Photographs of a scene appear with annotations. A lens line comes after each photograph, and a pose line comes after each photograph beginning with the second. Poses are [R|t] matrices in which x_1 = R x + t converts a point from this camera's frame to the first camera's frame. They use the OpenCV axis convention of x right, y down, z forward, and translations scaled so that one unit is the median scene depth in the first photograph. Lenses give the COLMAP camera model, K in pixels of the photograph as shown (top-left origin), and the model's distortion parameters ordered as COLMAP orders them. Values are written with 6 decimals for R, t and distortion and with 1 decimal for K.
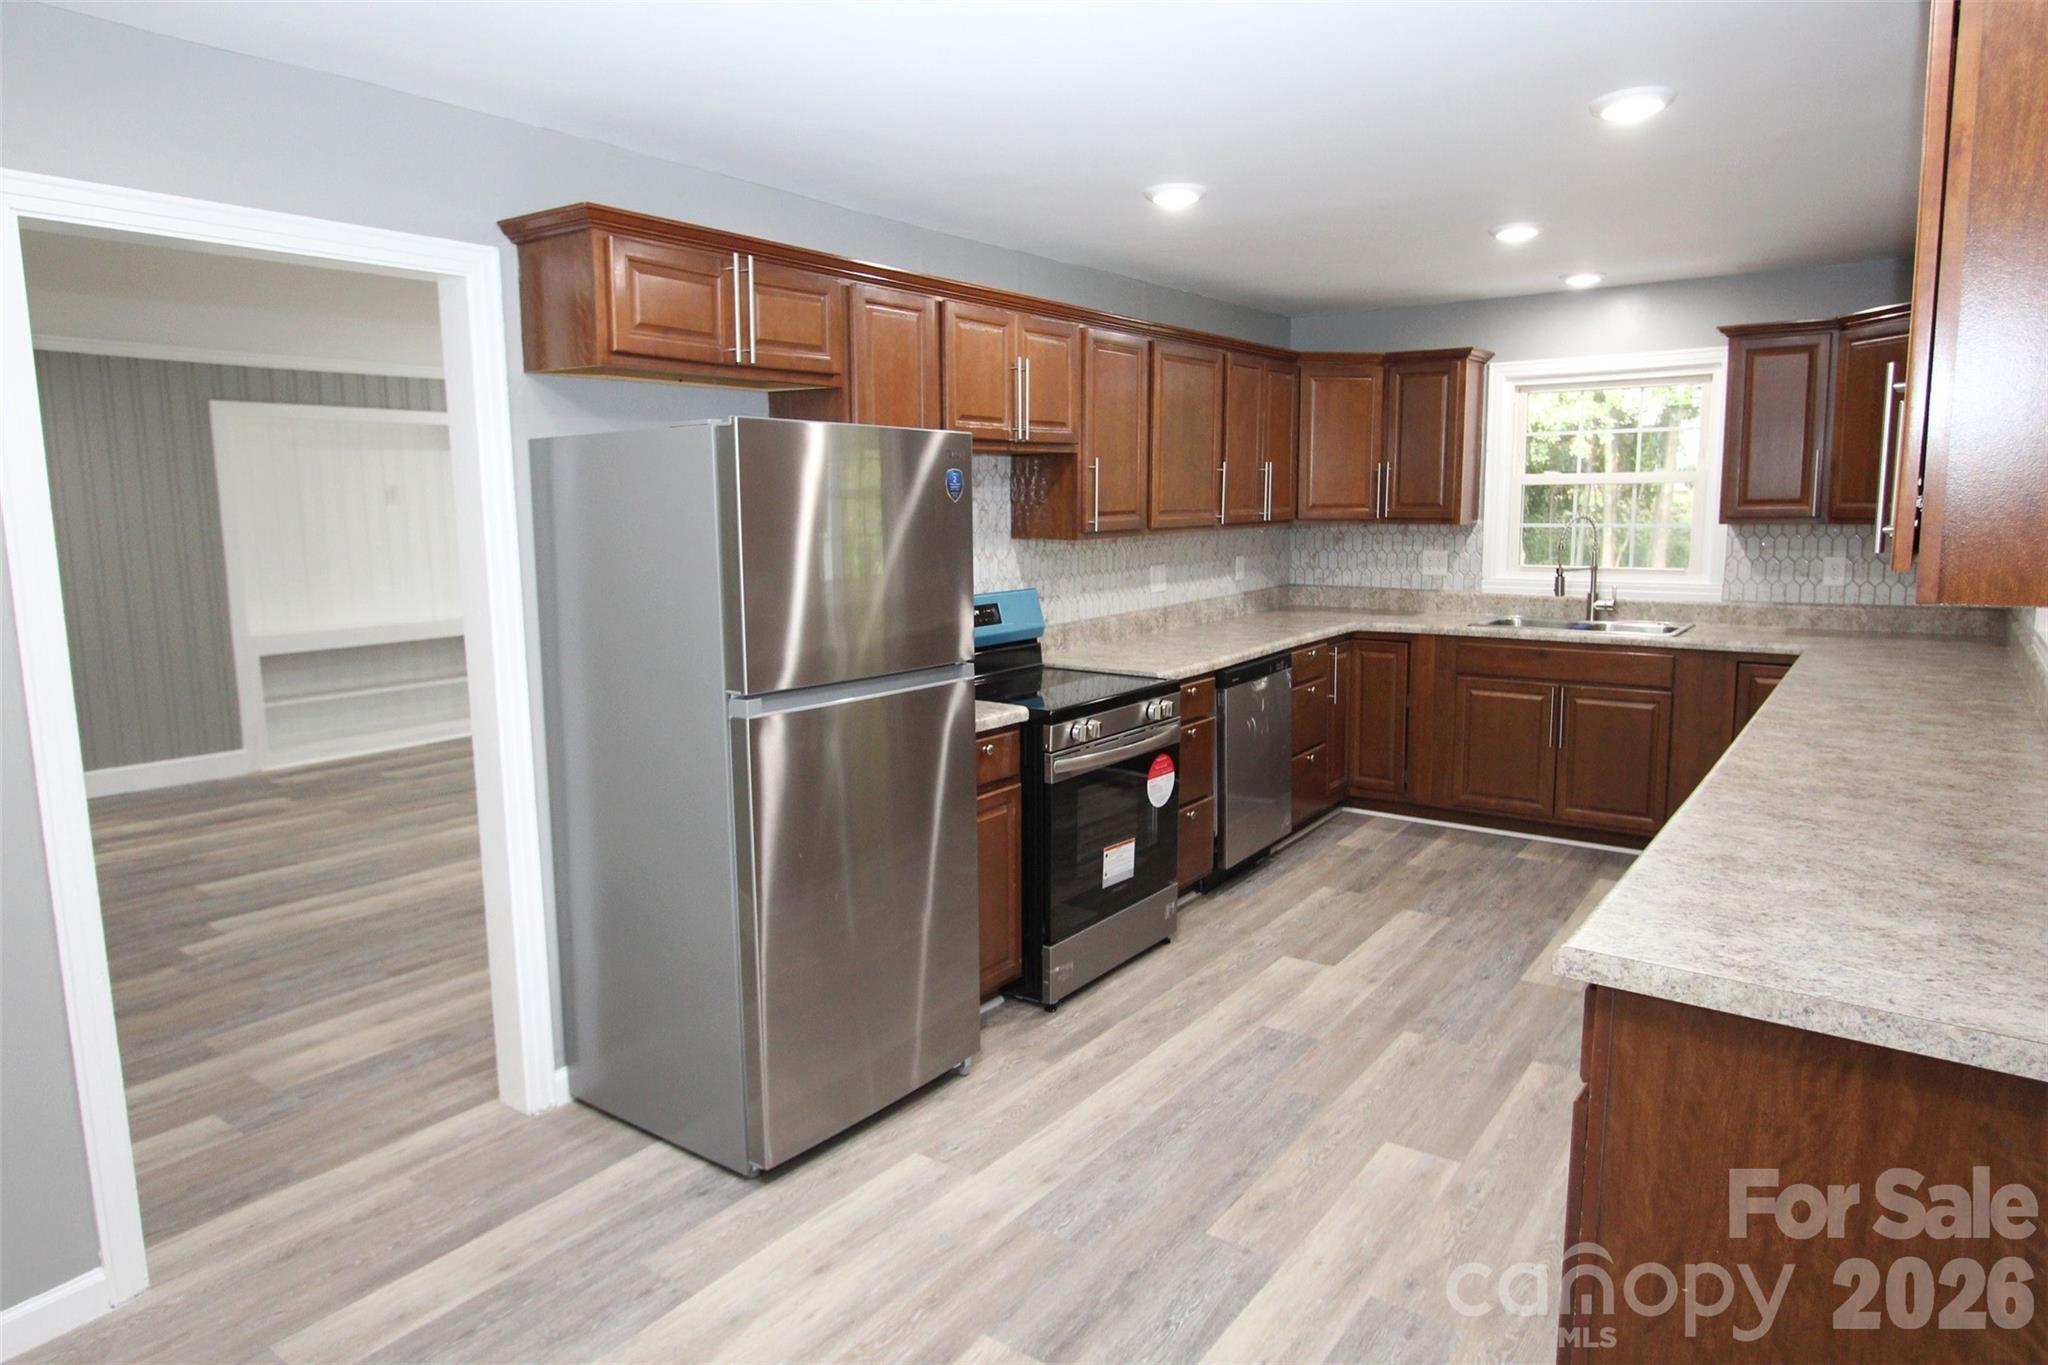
lens RADIAL K [[1221.2, 0, 1040.7], [0, 1221.2, 671.3], [0, 0, 1]] dist [-0.031724, 0.021591]
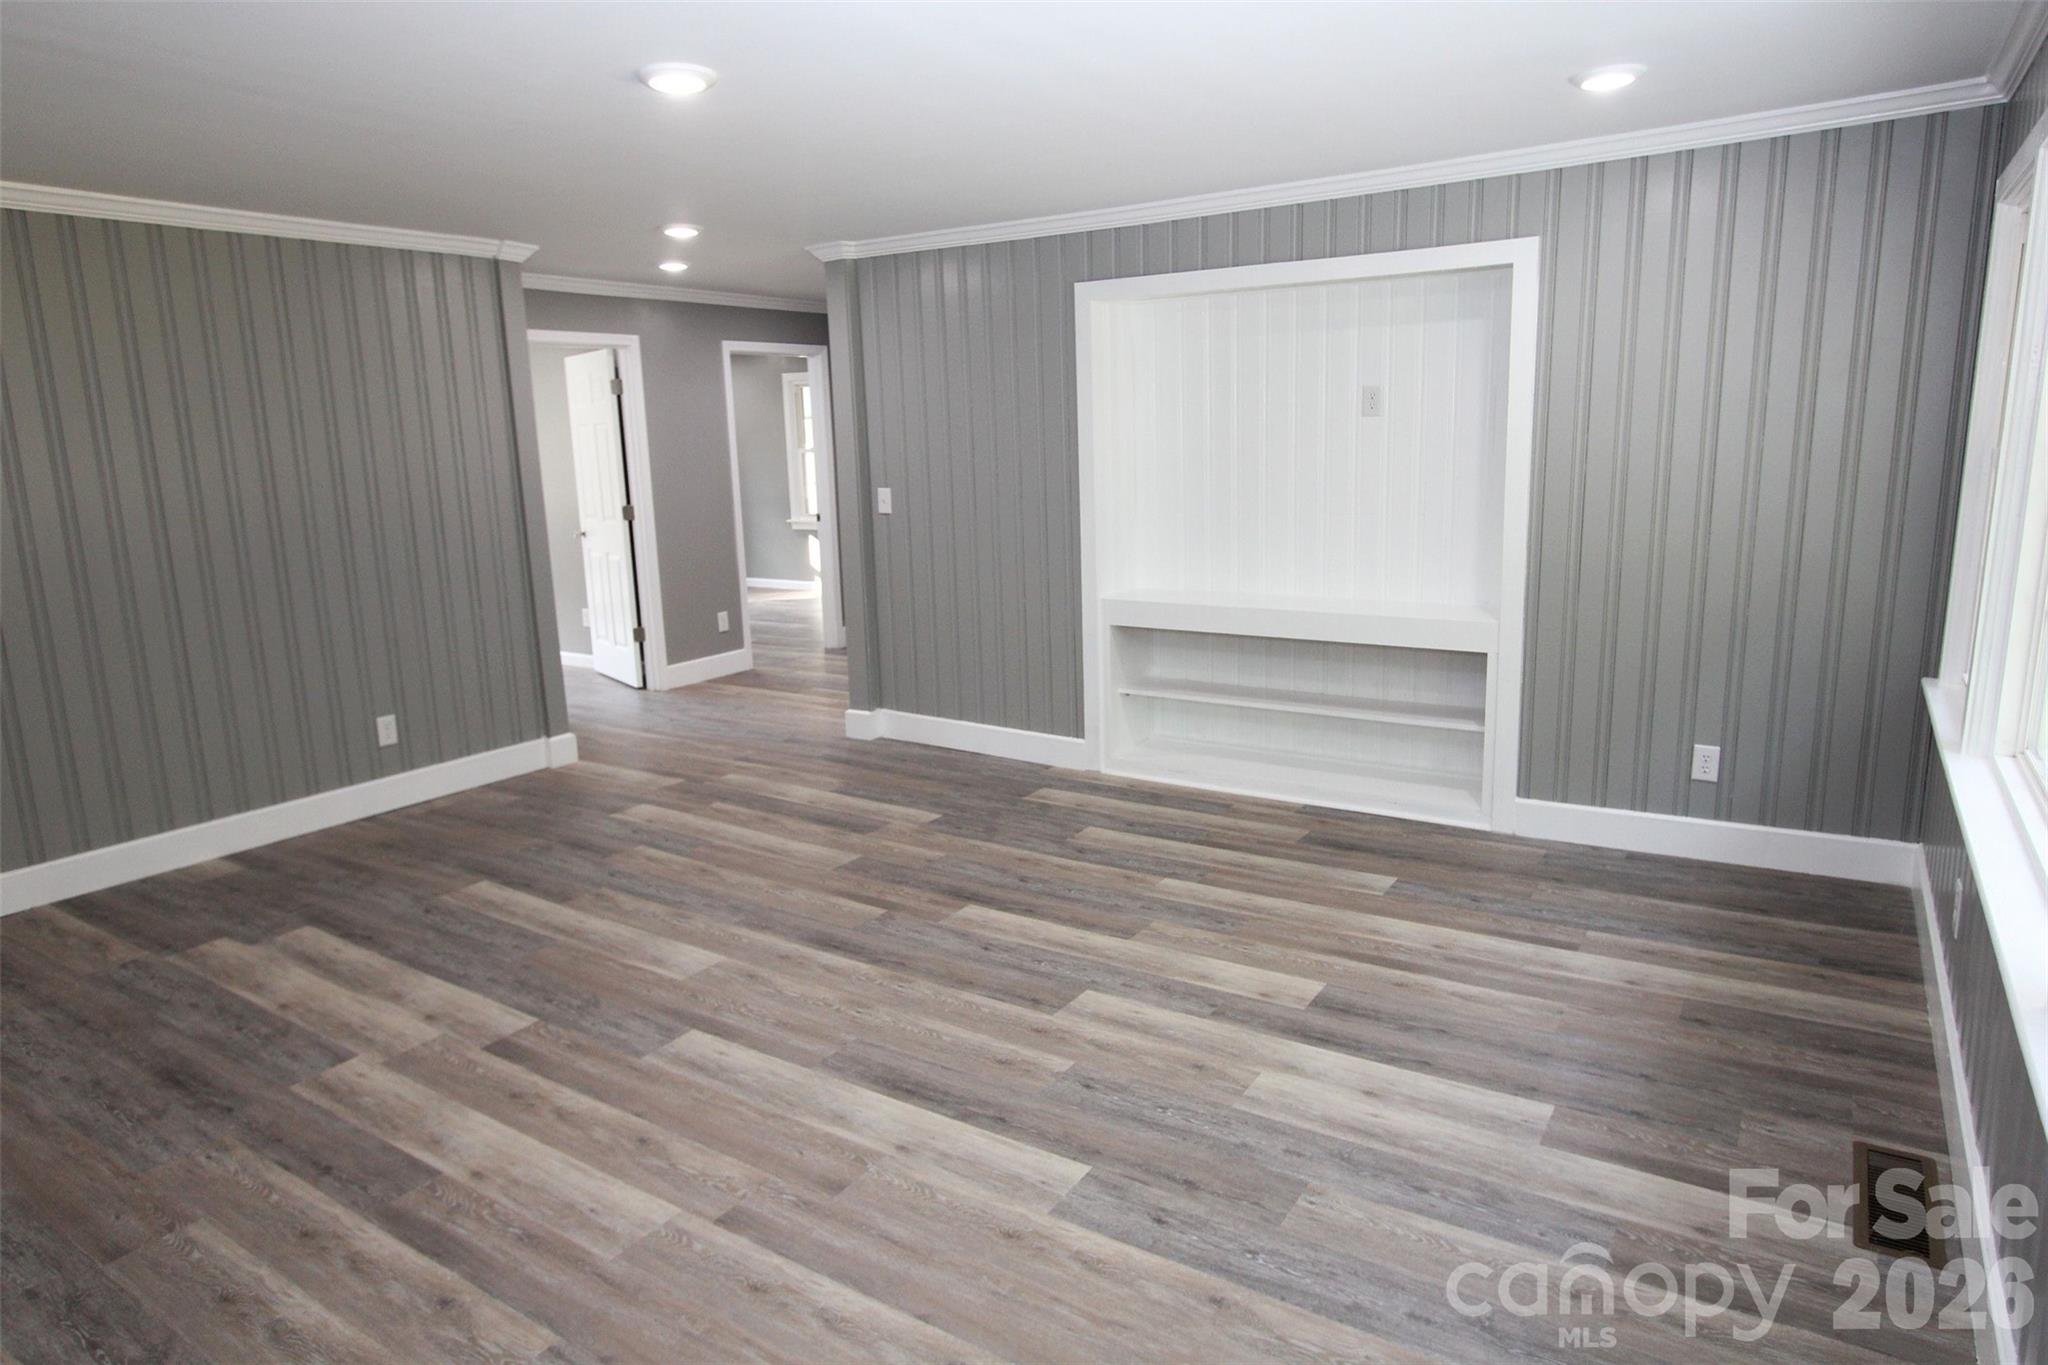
lens RADIAL K [[1221.2, 0, 1040.7], [0, 1221.2, 671.3], [0, 0, 1]] dist [-0.031724, 0.021591]
pose [[0.045530, 0.206558, -0.977374, 0.151759], [-0.113755, 0.973097, 0.200355, -0.196831], [0.992465, 0.102059, 0.067802, 1.353977]]
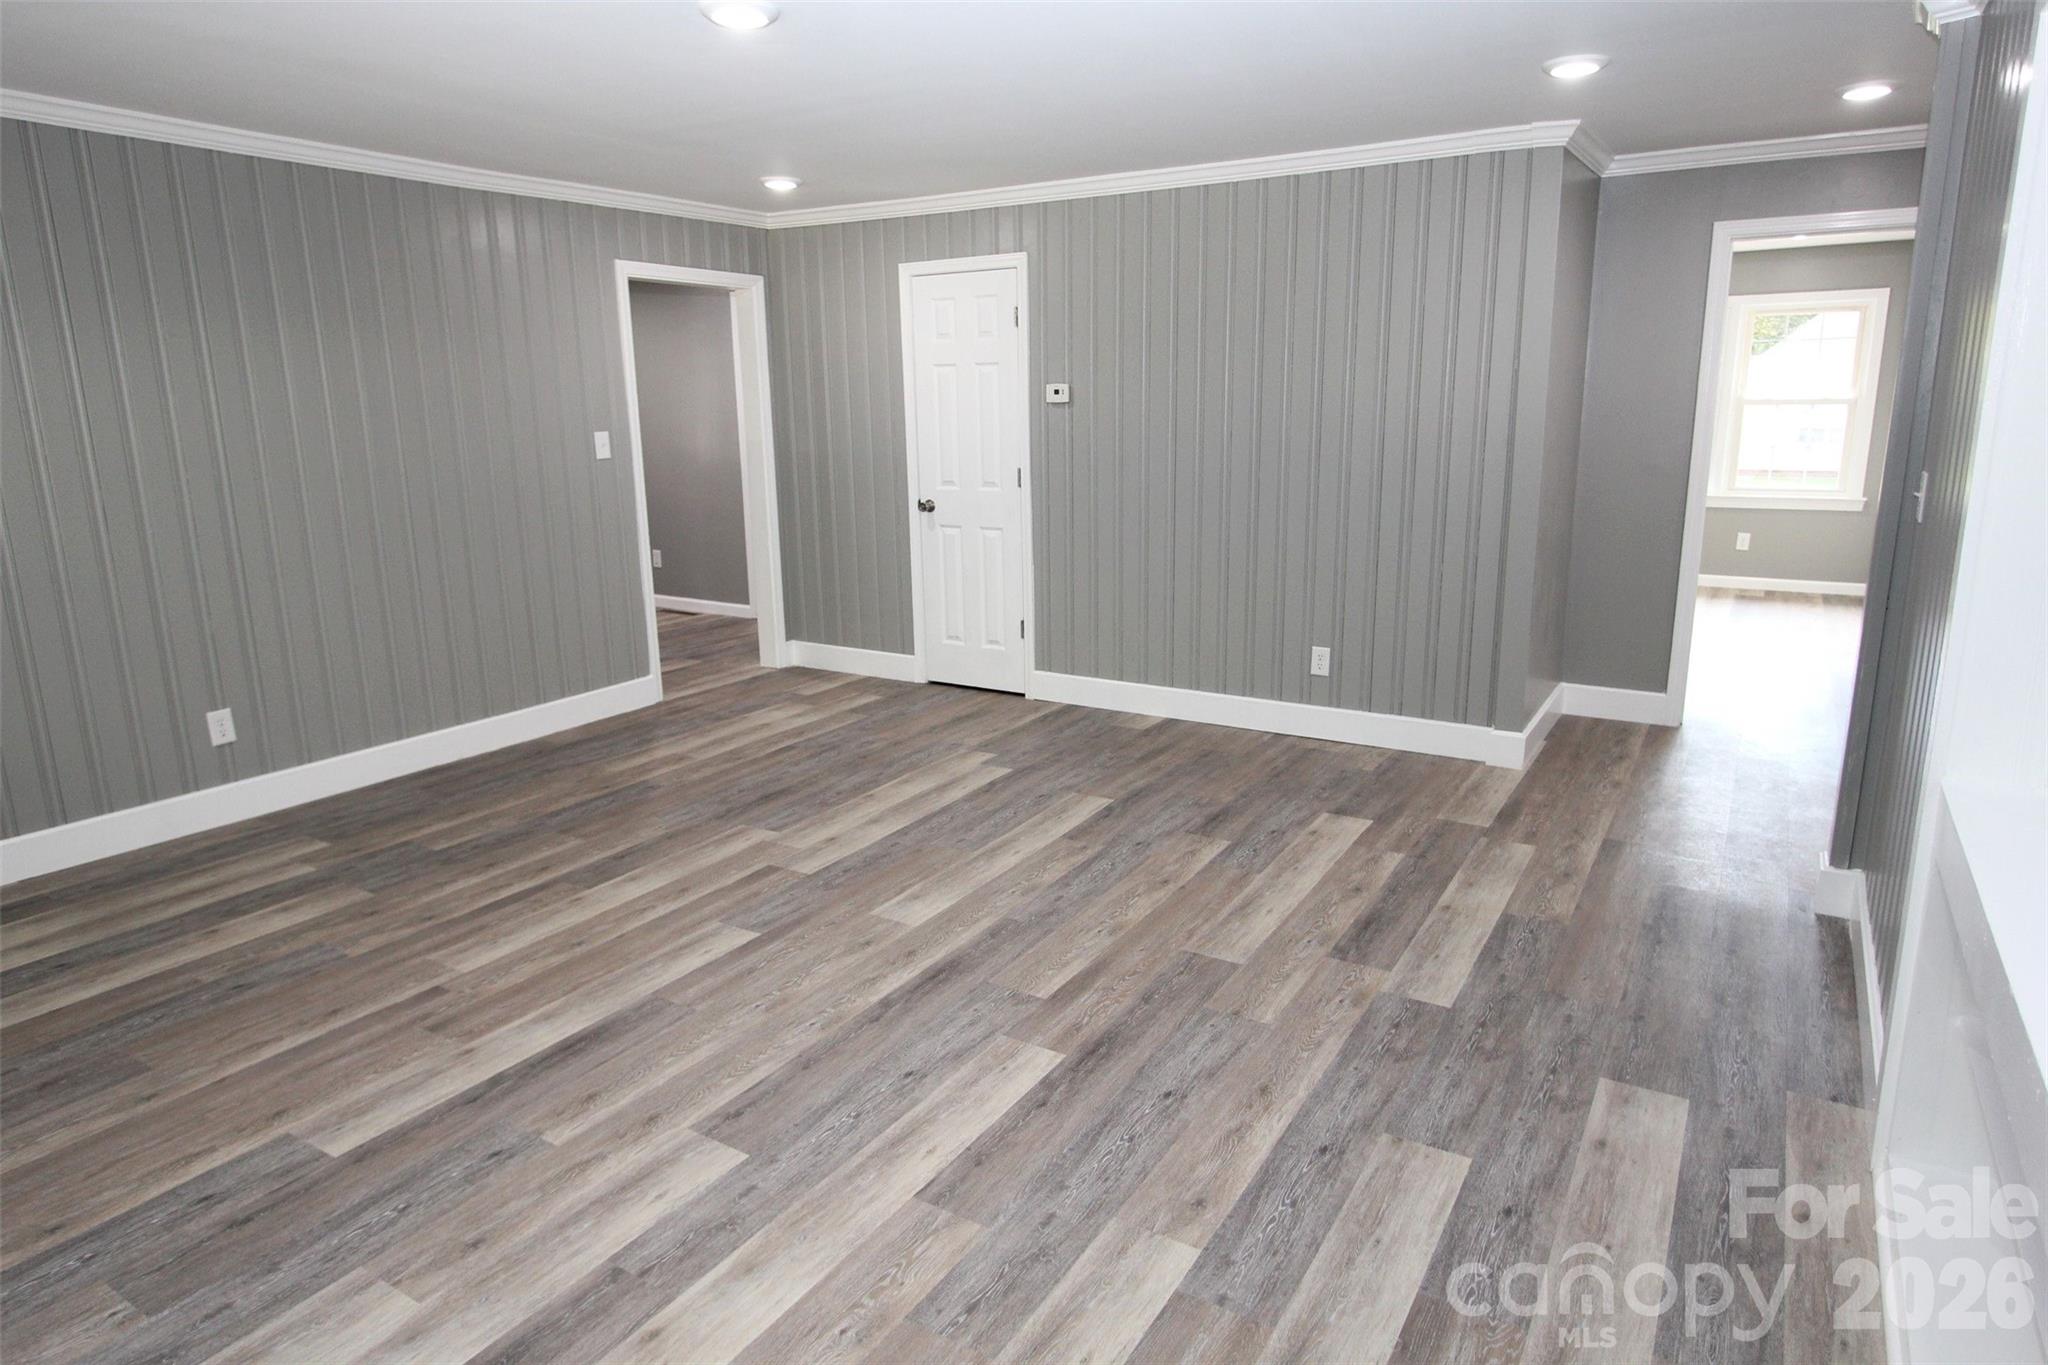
lens RADIAL K [[1221.2, 0, 1040.7], [0, 1221.2, 671.3], [0, 0, 1]] dist [-0.031724, 0.021591]
pose [[-0.997002, 0.041530, -0.065279, -0.602202], [0.015647, 0.934519, 0.355570, -0.248527], [0.075771, 0.353483, -0.932367, 1.864107]]
